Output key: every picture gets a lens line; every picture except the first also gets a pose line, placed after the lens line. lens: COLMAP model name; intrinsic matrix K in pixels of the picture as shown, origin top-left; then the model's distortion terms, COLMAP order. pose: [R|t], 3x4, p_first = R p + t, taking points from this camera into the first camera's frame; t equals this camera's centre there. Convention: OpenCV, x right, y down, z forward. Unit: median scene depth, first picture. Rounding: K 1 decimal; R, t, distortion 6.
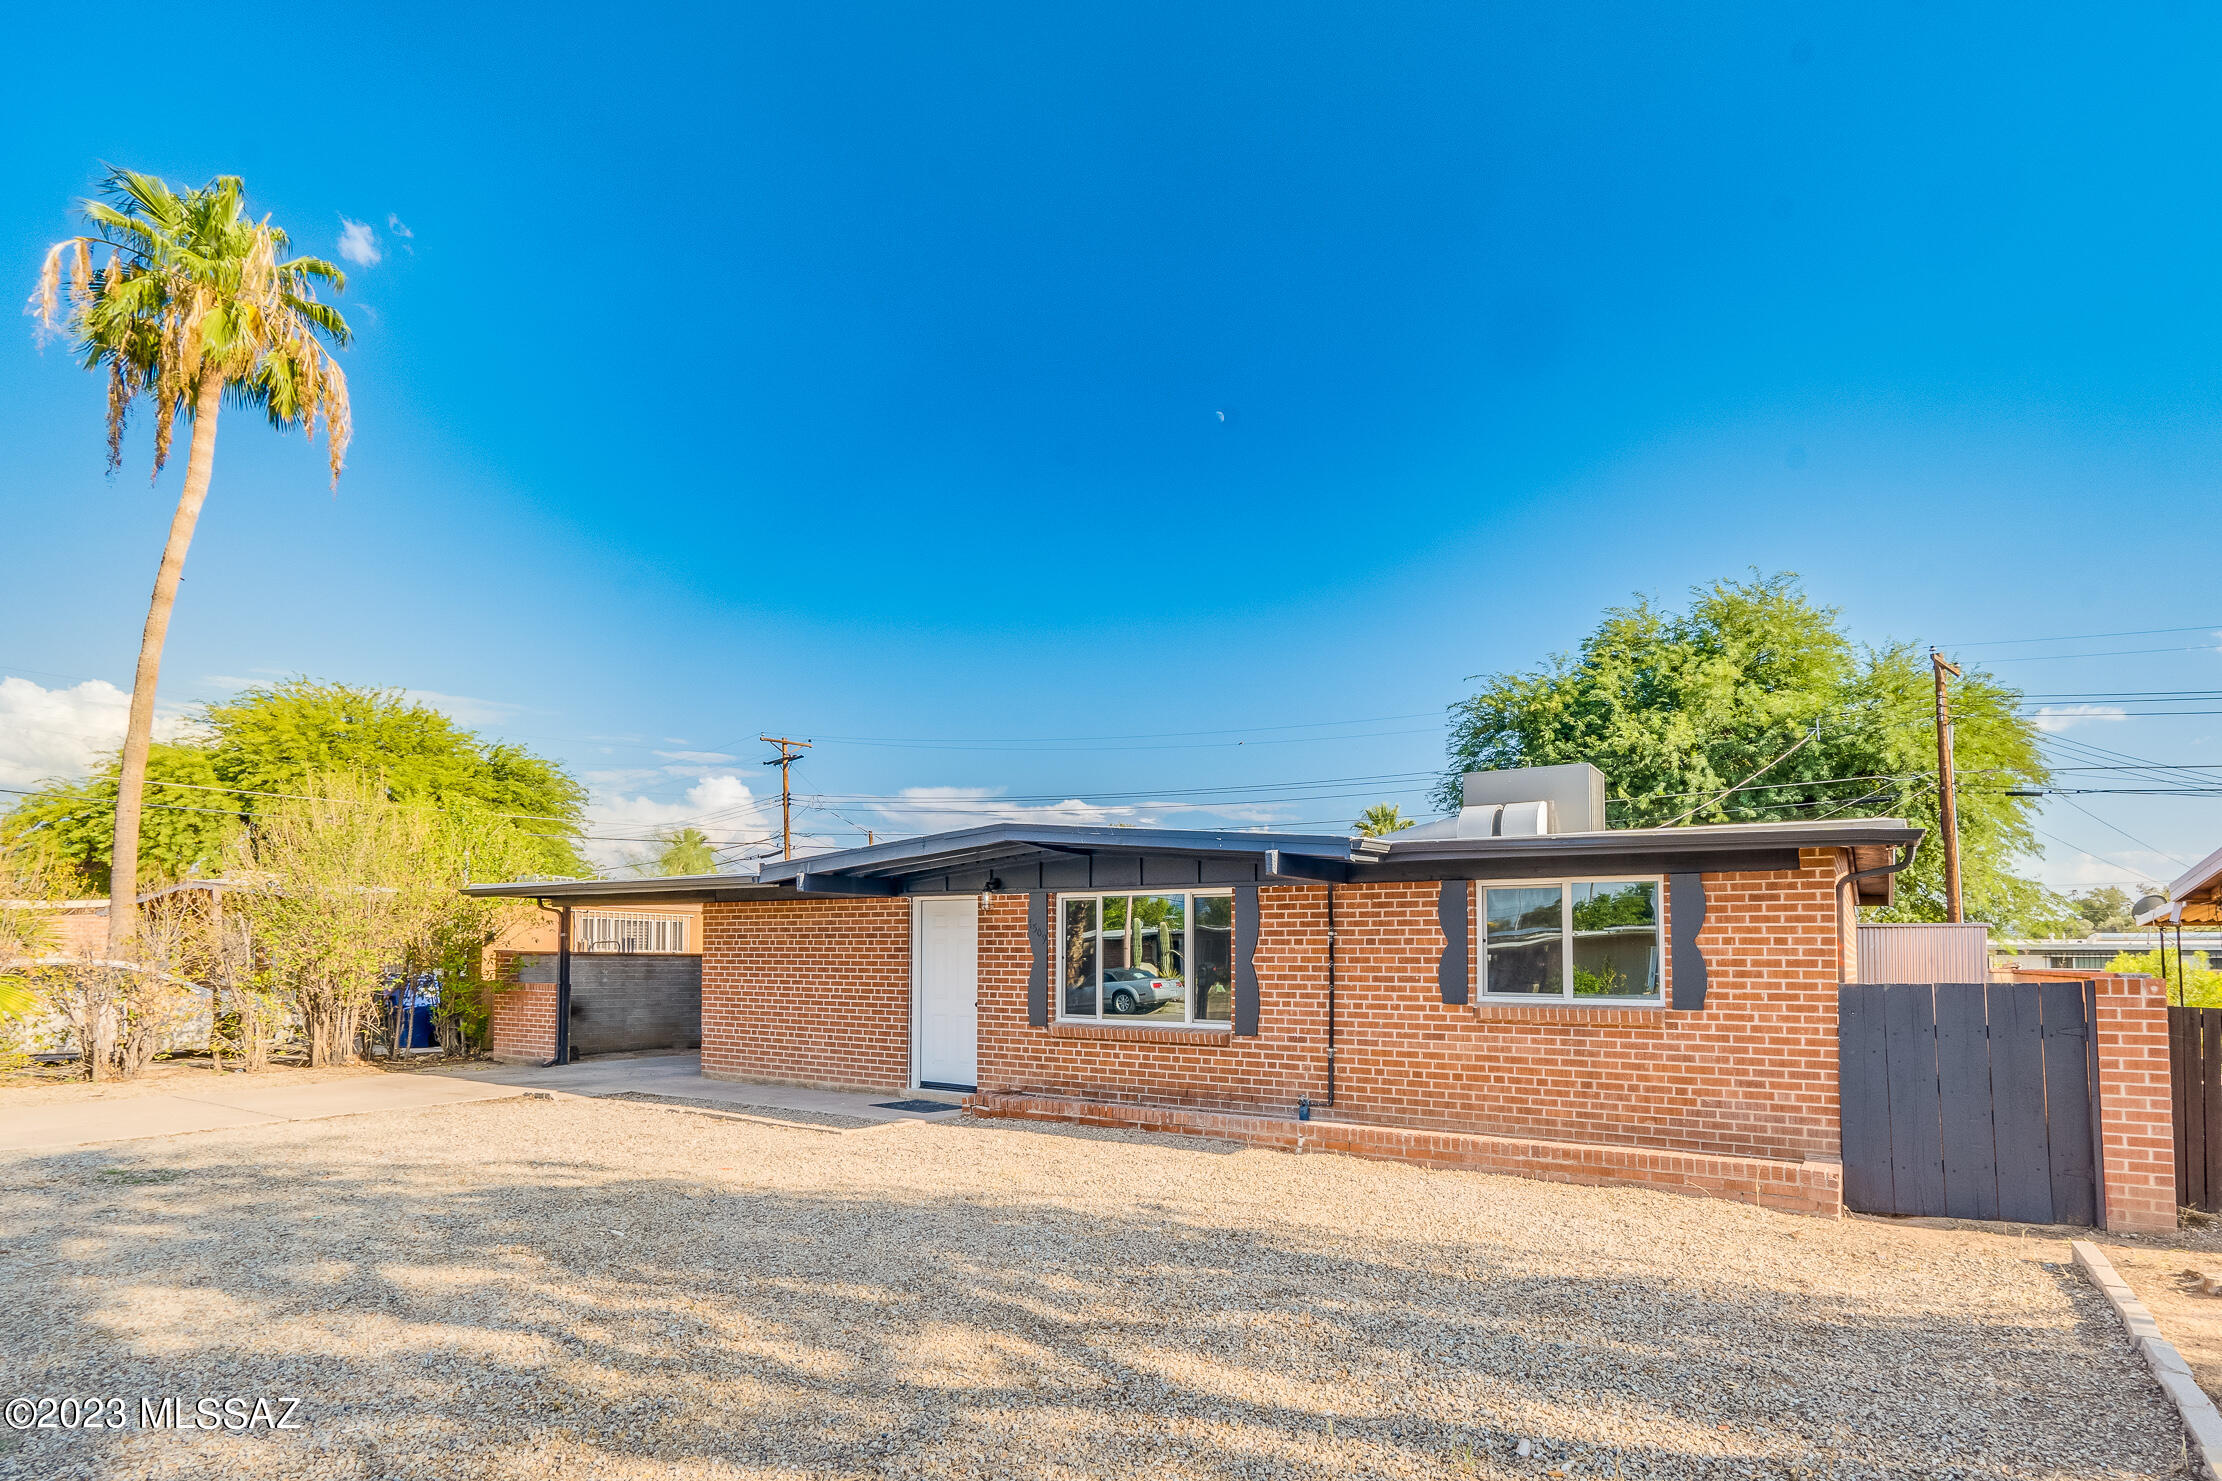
lens RADIAL K [[1008.0, 0, 1121.1], [0, 1008.0, 931.7], [0, 0, 1]] dist [-0.004147, -0.000319]
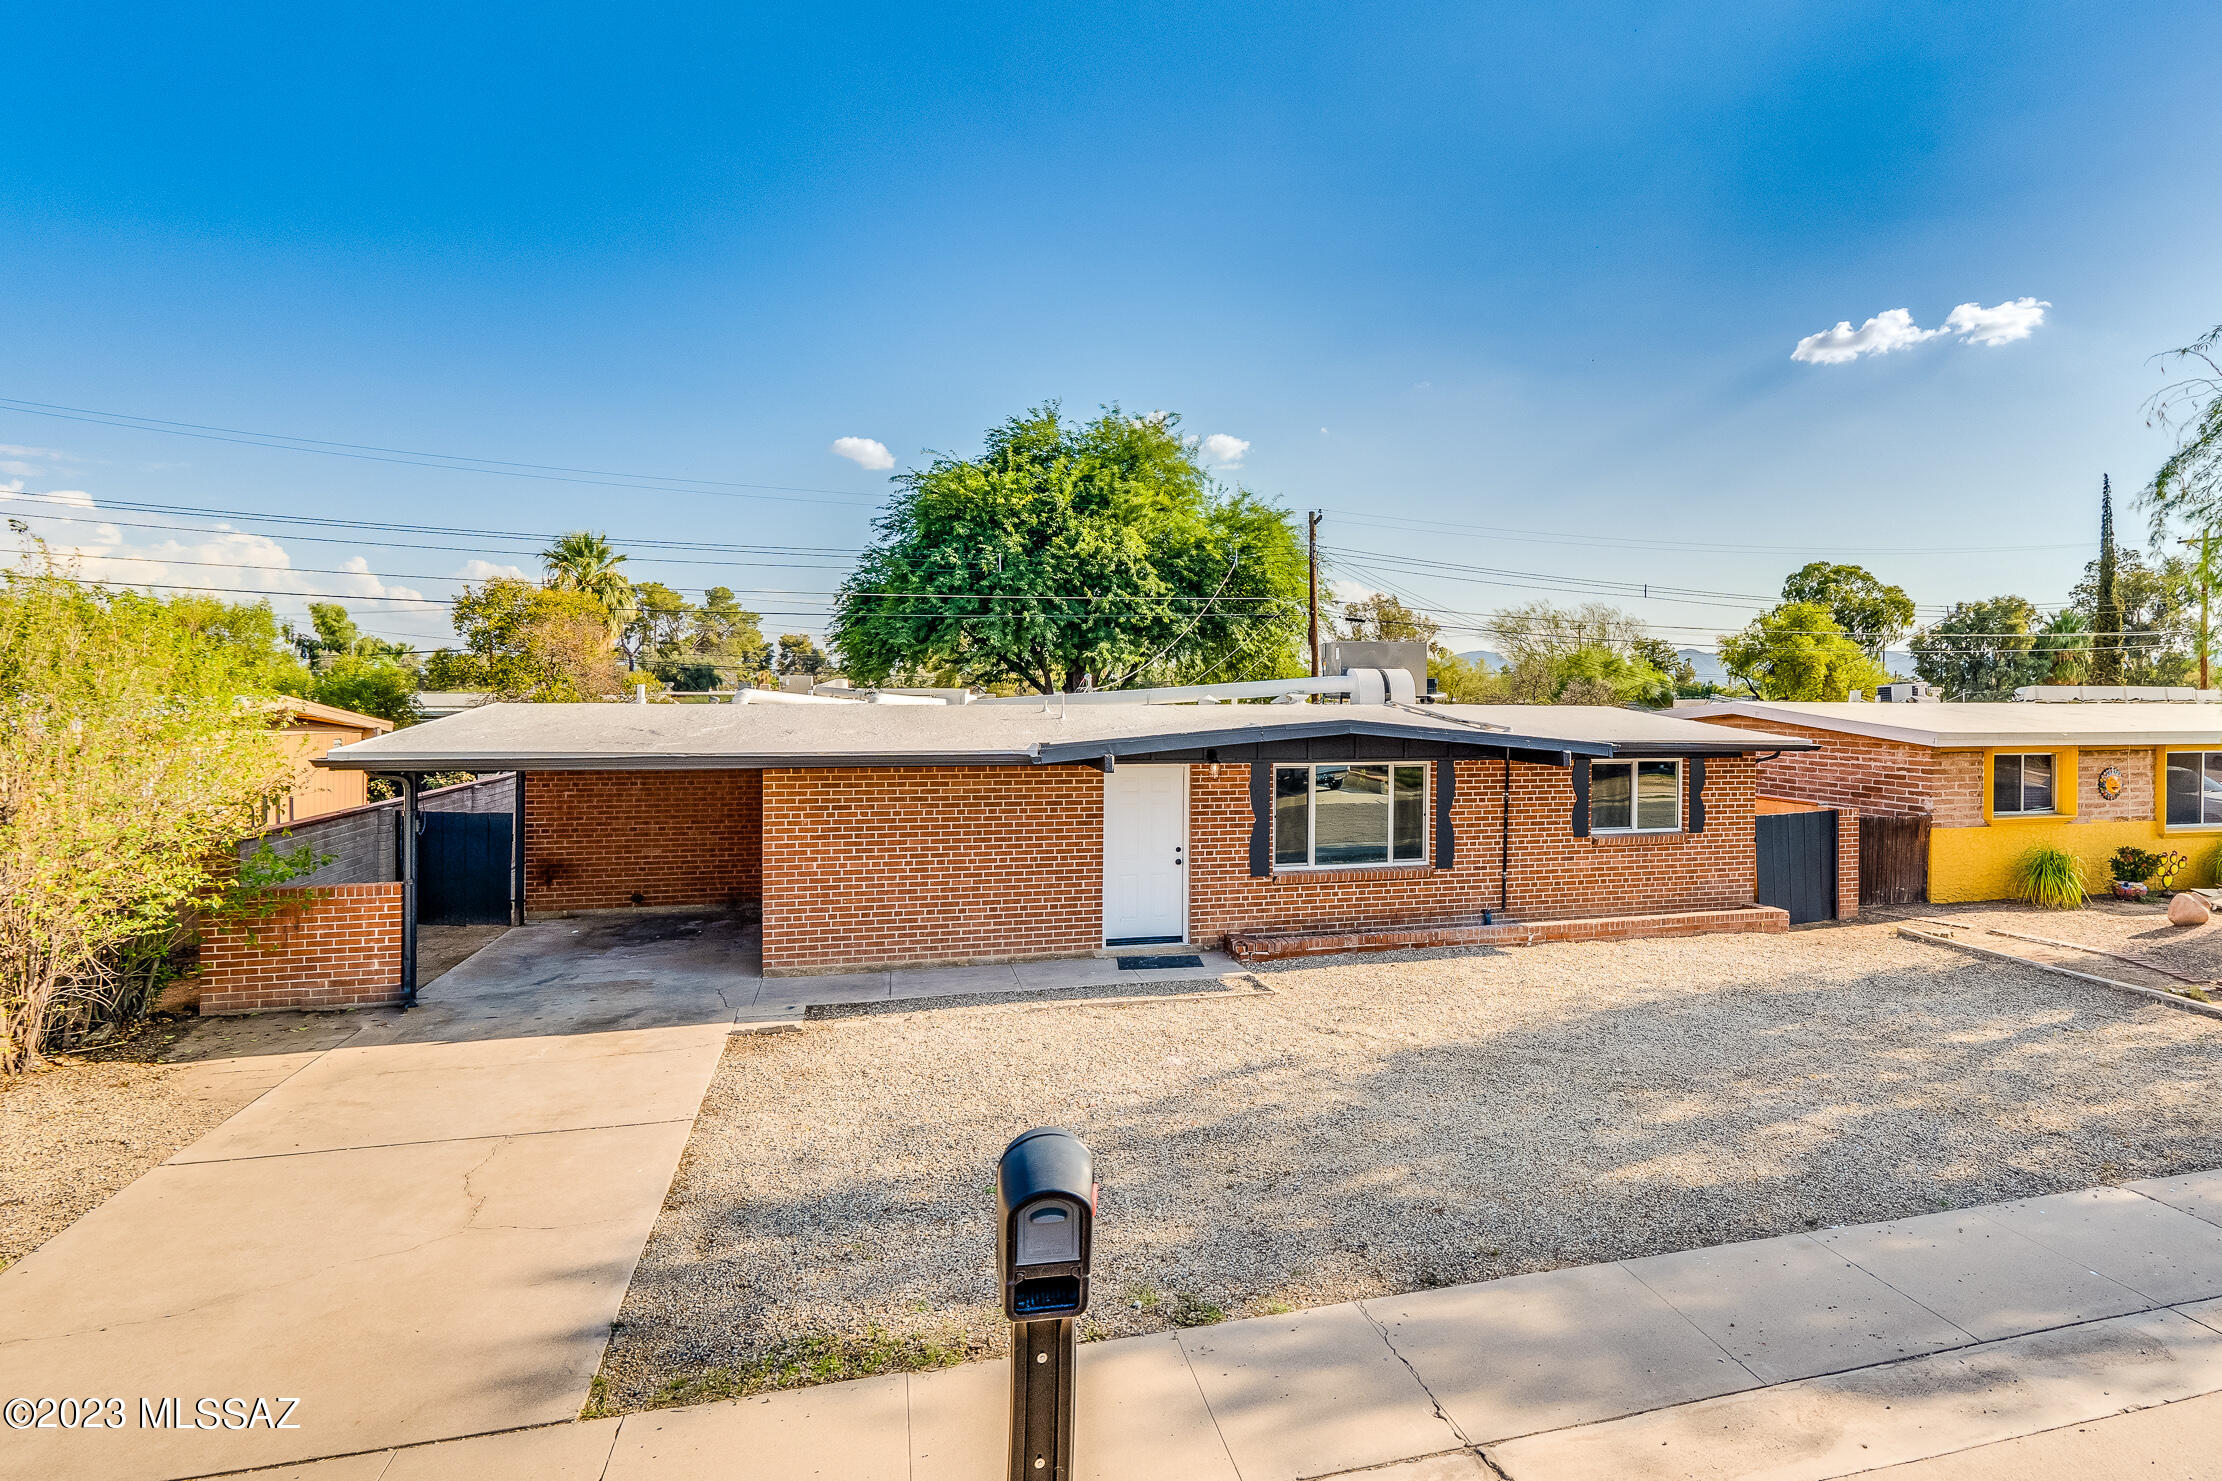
lens RADIAL K [[1015.3, 0, 1104.1], [0, 1015.3, 753.0], [0, 0, 1]] dist [-0.002669, -0.000040]
pose [[0.735654, -0.032612, 0.676572, -1.147389], [-0.001091, 0.998782, 0.049329, -0.122487], [-0.677357, -0.037027, 0.734722, 0.299613]]
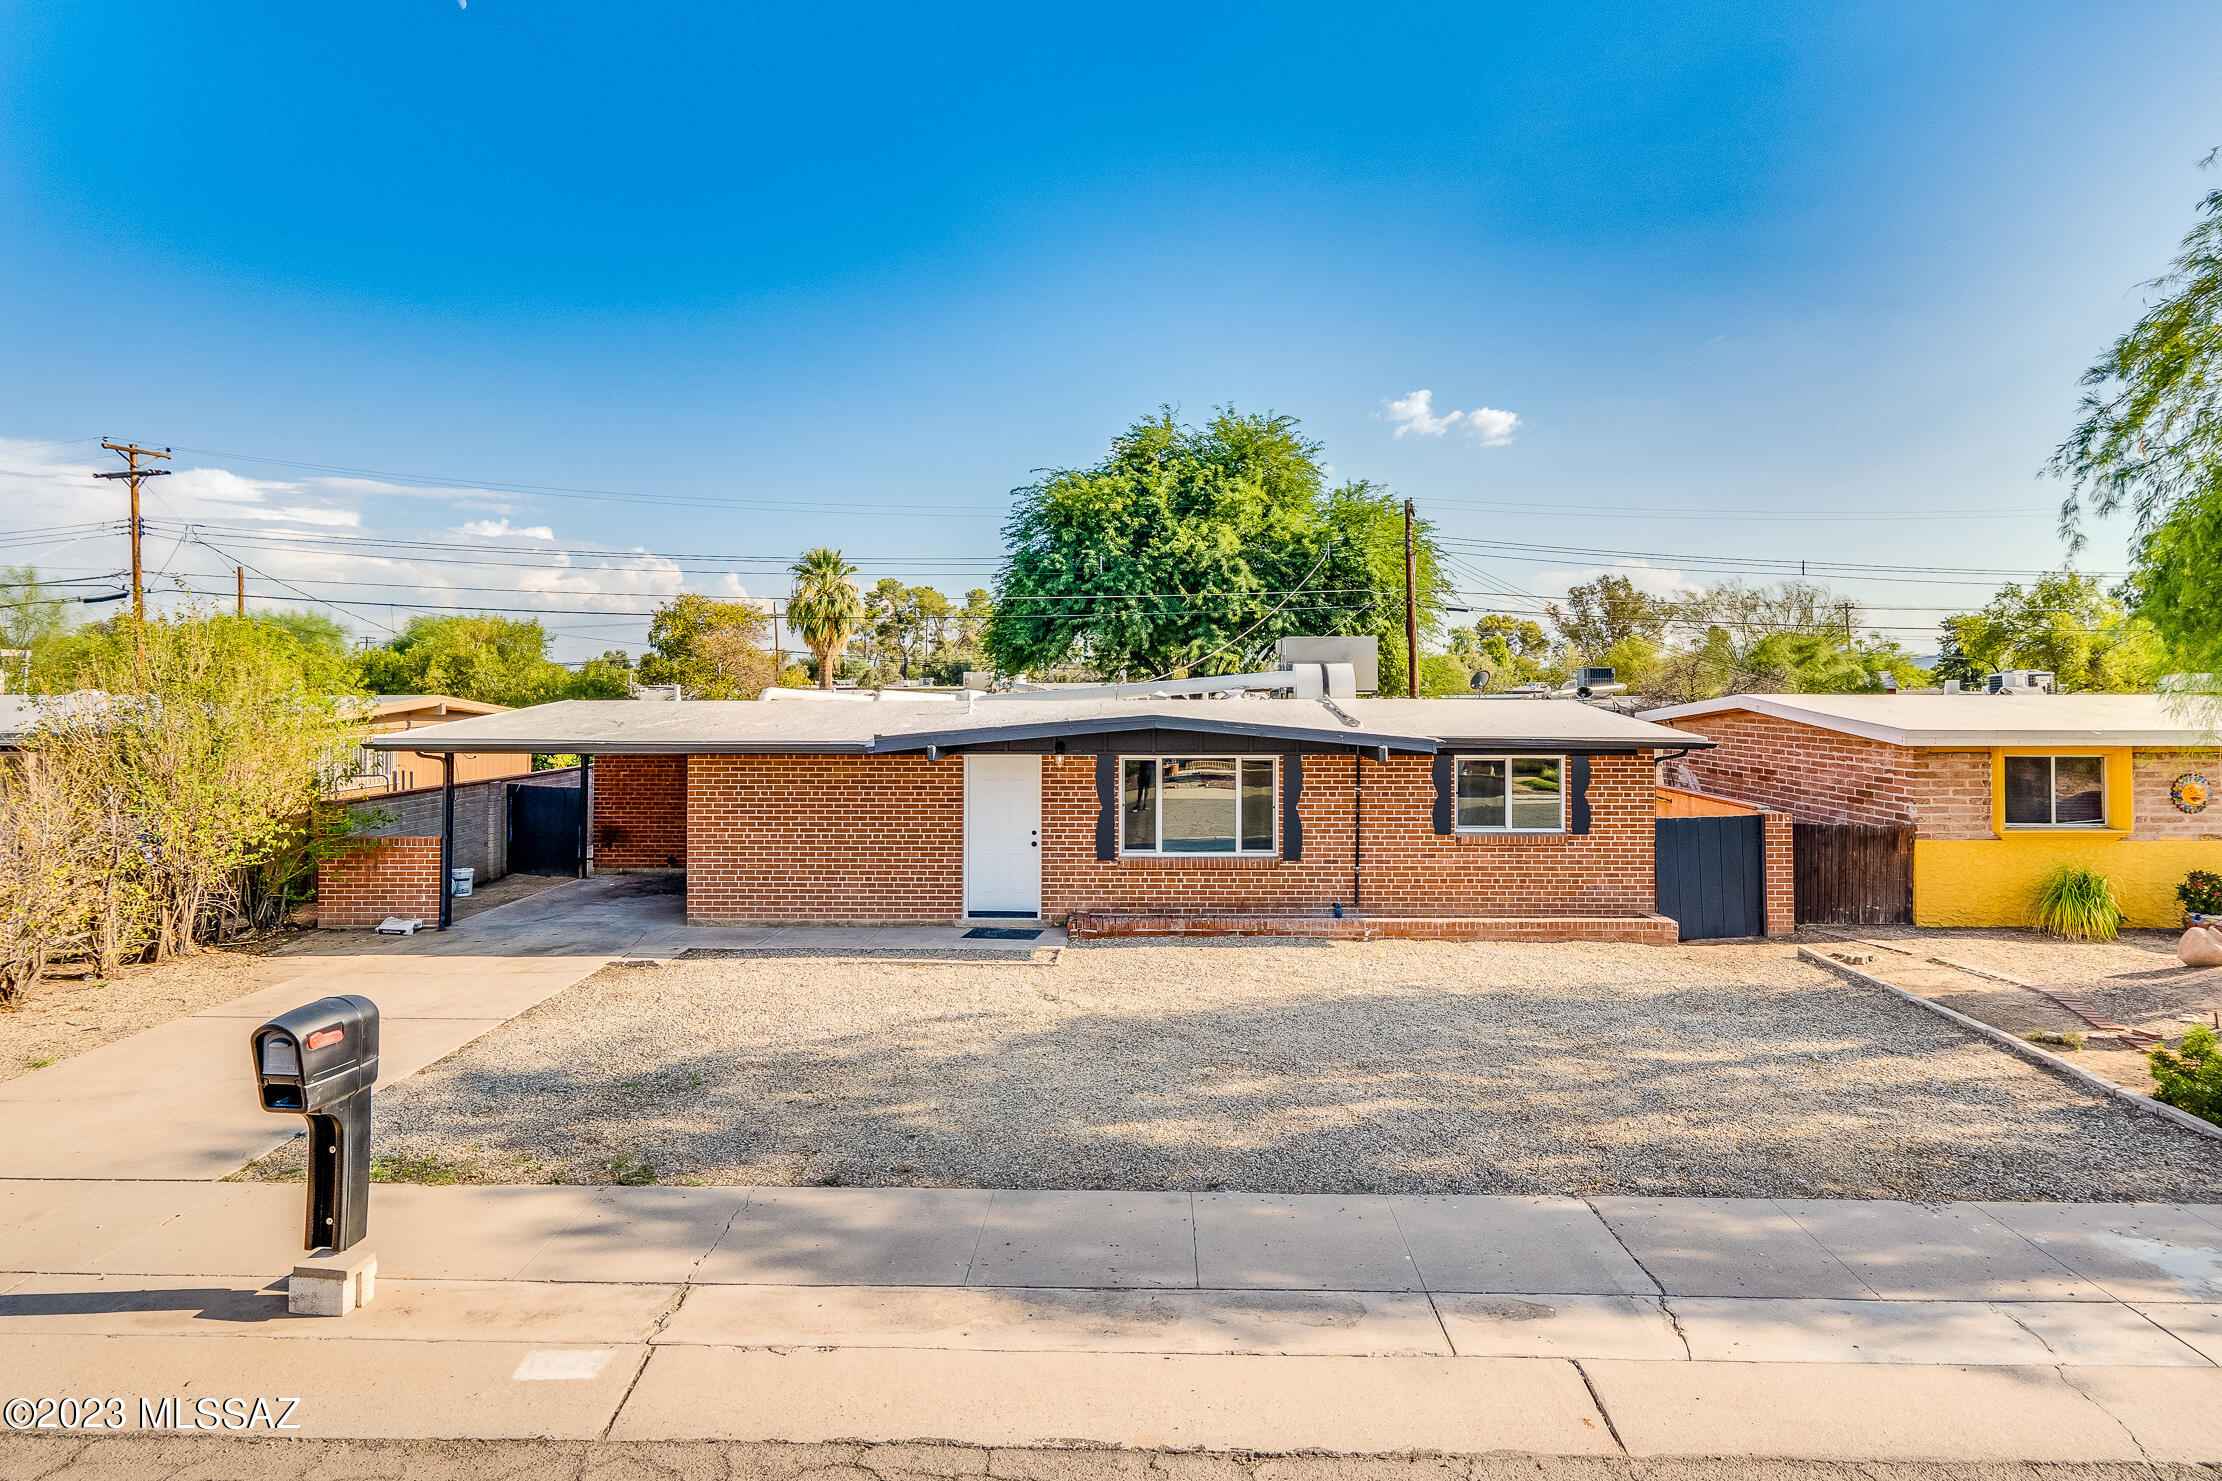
lens RADIAL K [[1021.7, 0, 1111.5], [0, 1021.7, 734.9], [0, 0, 1]] dist [-0.002144, 0.000213]
pose [[0.894595, -0.020303, 0.446416, -0.730066], [0.003394, 0.999247, 0.038644, -0.127735], [-0.446865, -0.033056, 0.893990, -0.155123]]
